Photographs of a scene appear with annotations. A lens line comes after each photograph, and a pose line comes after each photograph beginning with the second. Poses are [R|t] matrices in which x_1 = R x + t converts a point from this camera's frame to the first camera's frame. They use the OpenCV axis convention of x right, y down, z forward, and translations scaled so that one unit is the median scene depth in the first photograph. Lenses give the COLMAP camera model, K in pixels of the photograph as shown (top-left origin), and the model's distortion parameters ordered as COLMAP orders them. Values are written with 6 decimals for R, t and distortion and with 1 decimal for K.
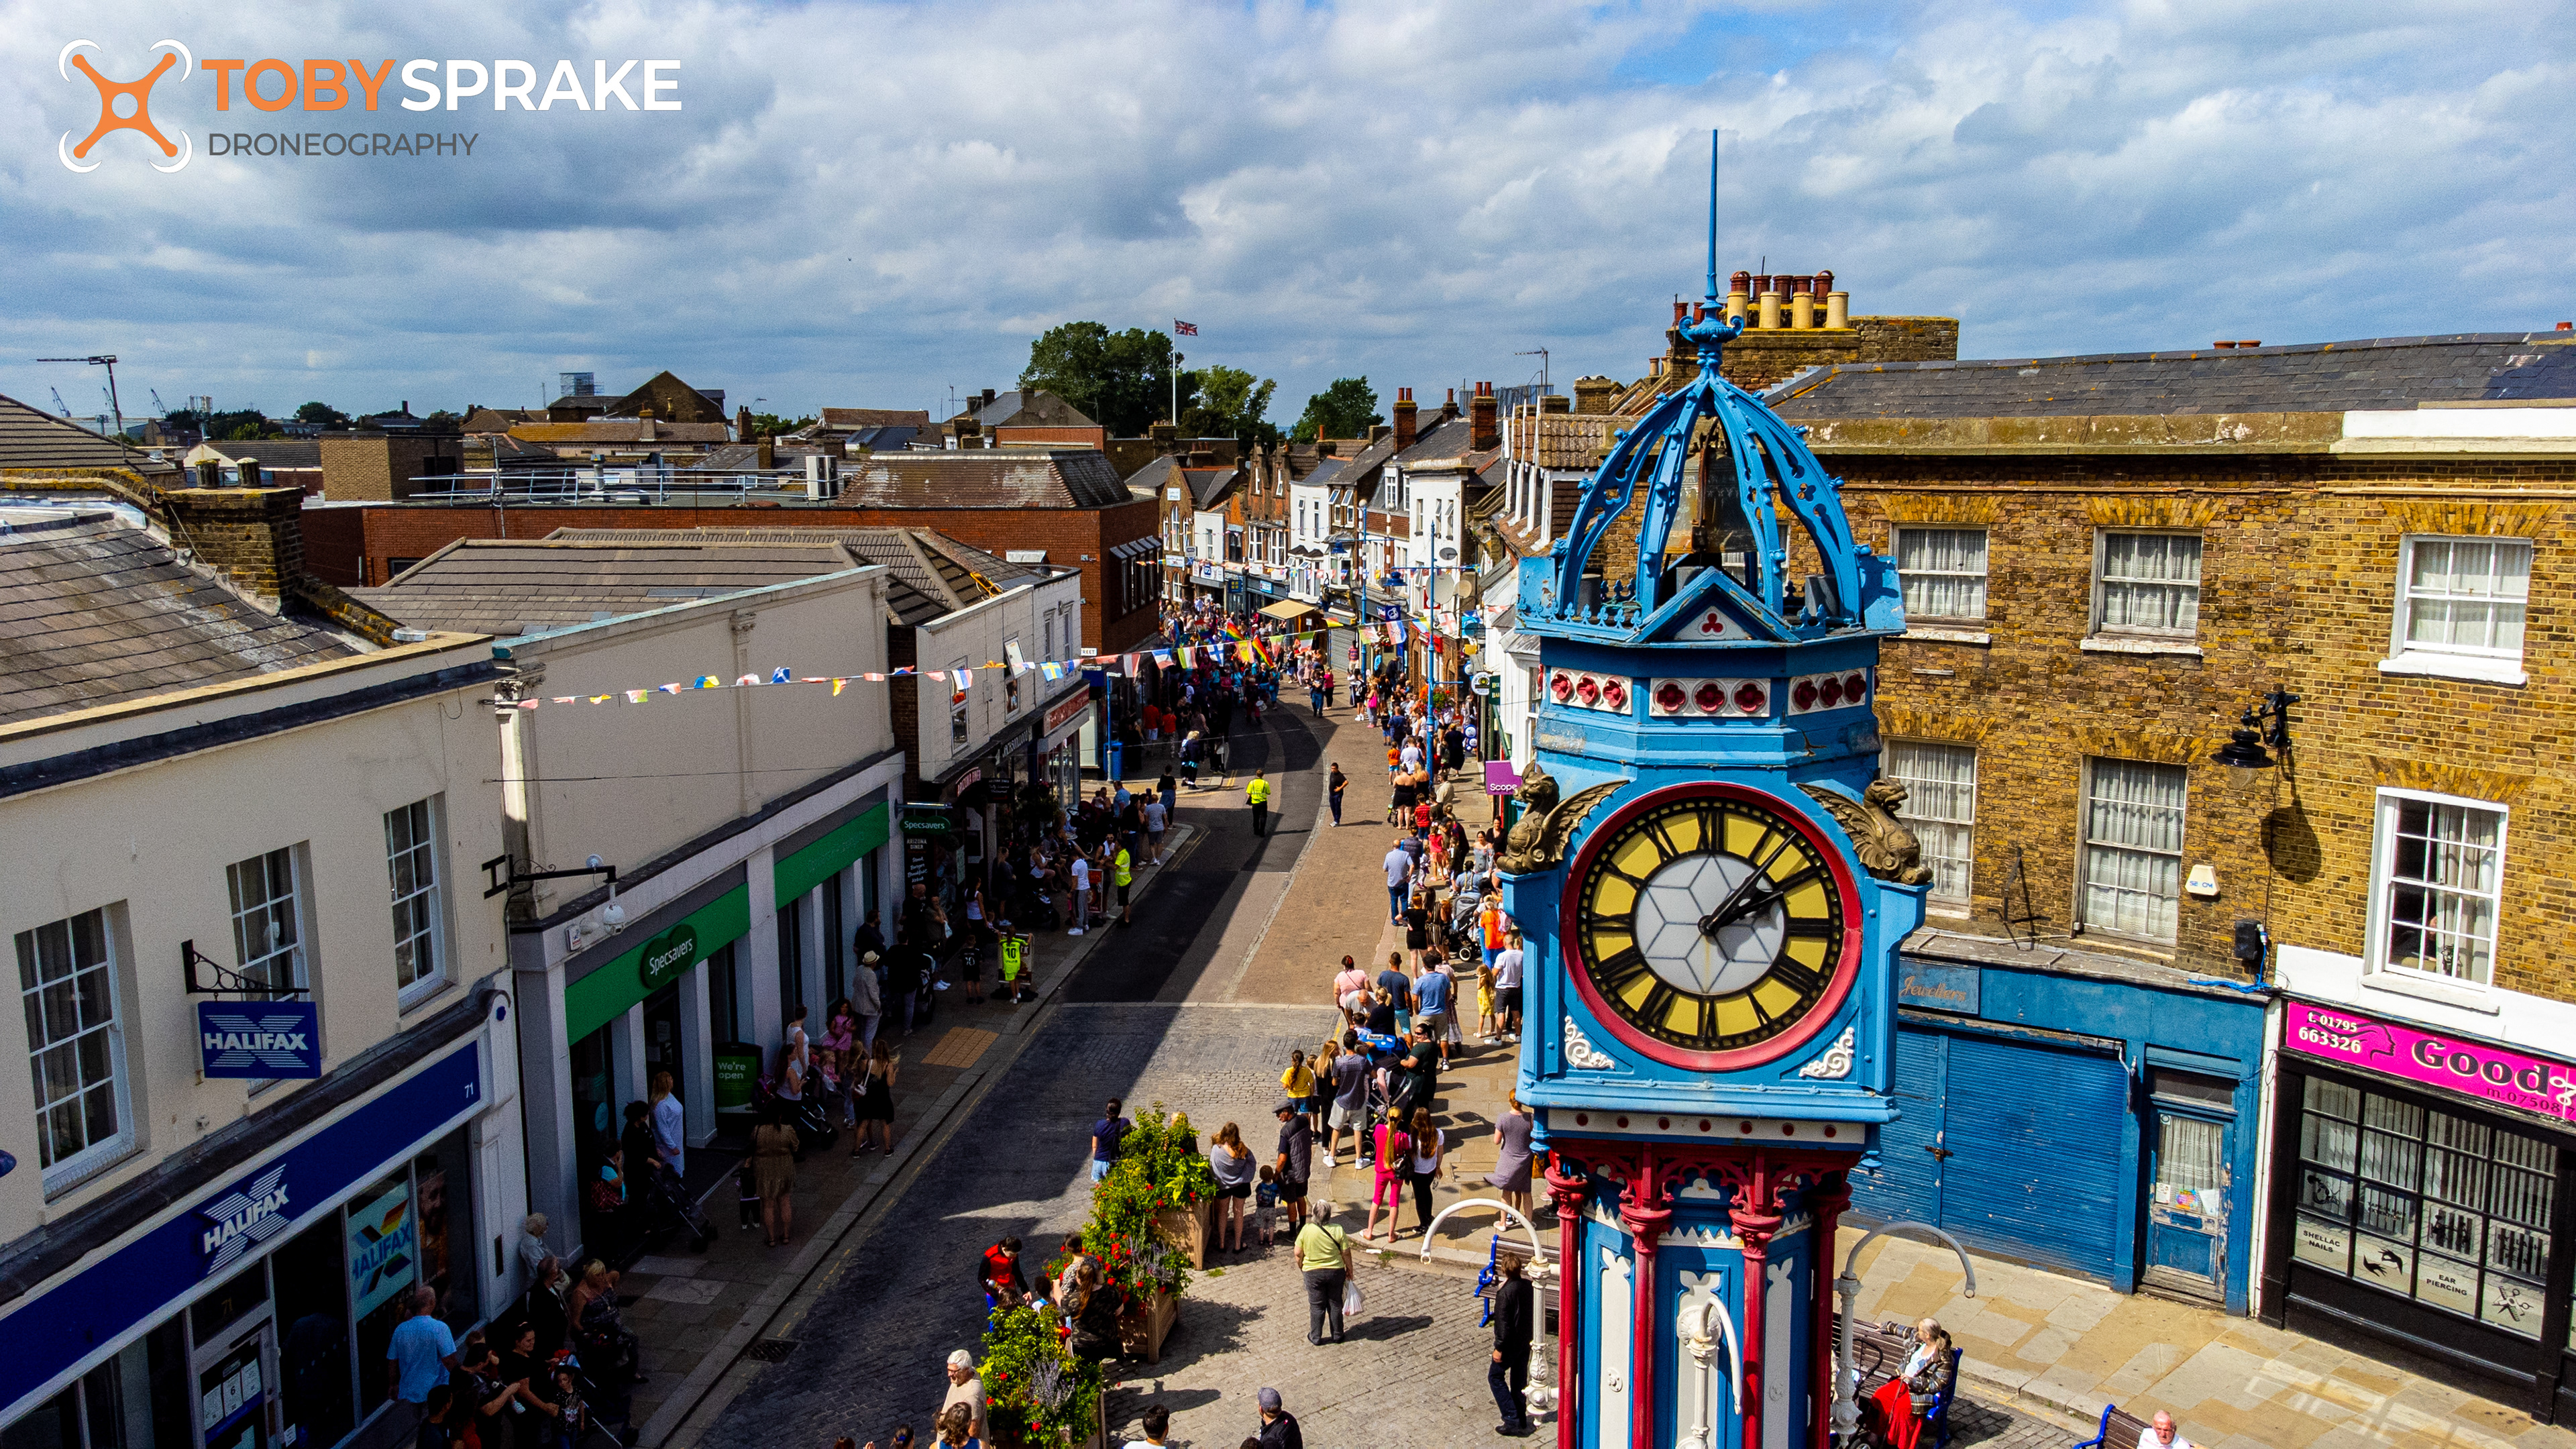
lens RADIAL K [[1862.1, 0, 1277.5], [0, 1862.1, 742.0], [0, 0, 1]] dist [0.026047, 0.026829]
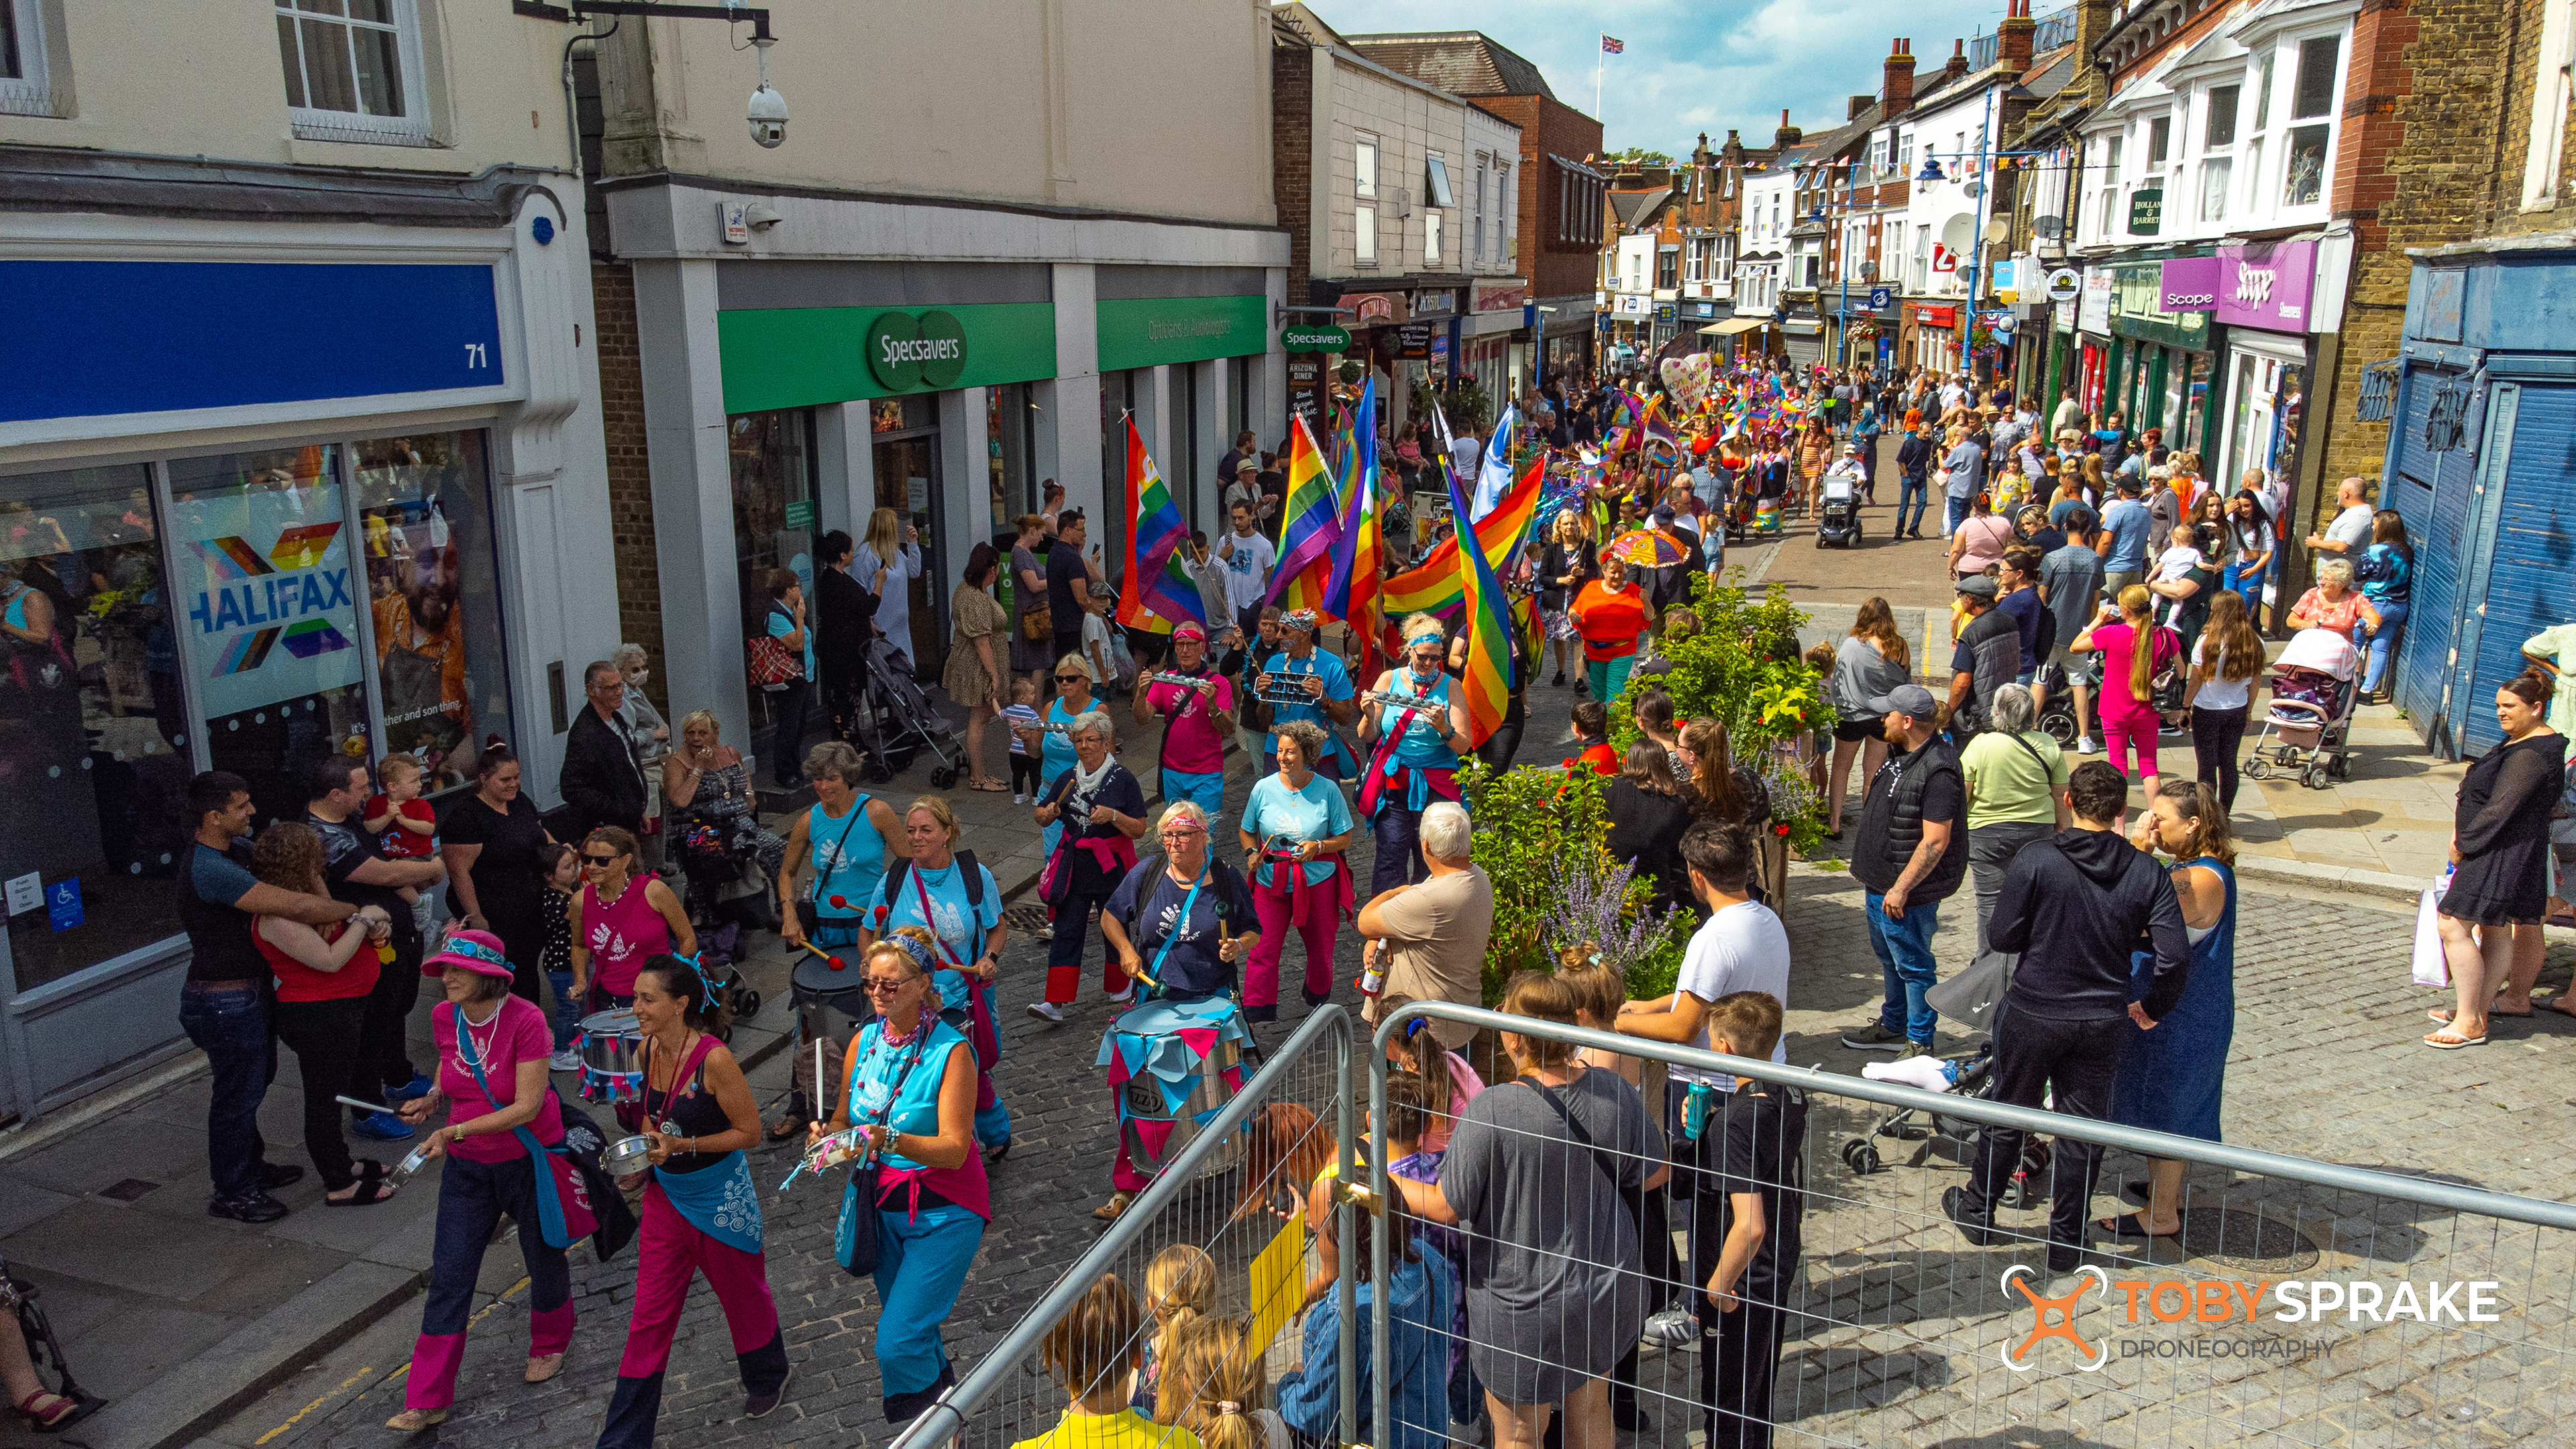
lens RADIAL K [[1862.1, 0, 1286.7], [0, 1862.1, 716.7], [0, 0, 1]] dist [0.026047, 0.026829]
pose [[0.979924, 0.043896, -0.194477, -0.095364], [-0.030389, 0.996949, 0.071899, 0.235286], [0.197040, -0.064545, 0.978268, 0.503141]]
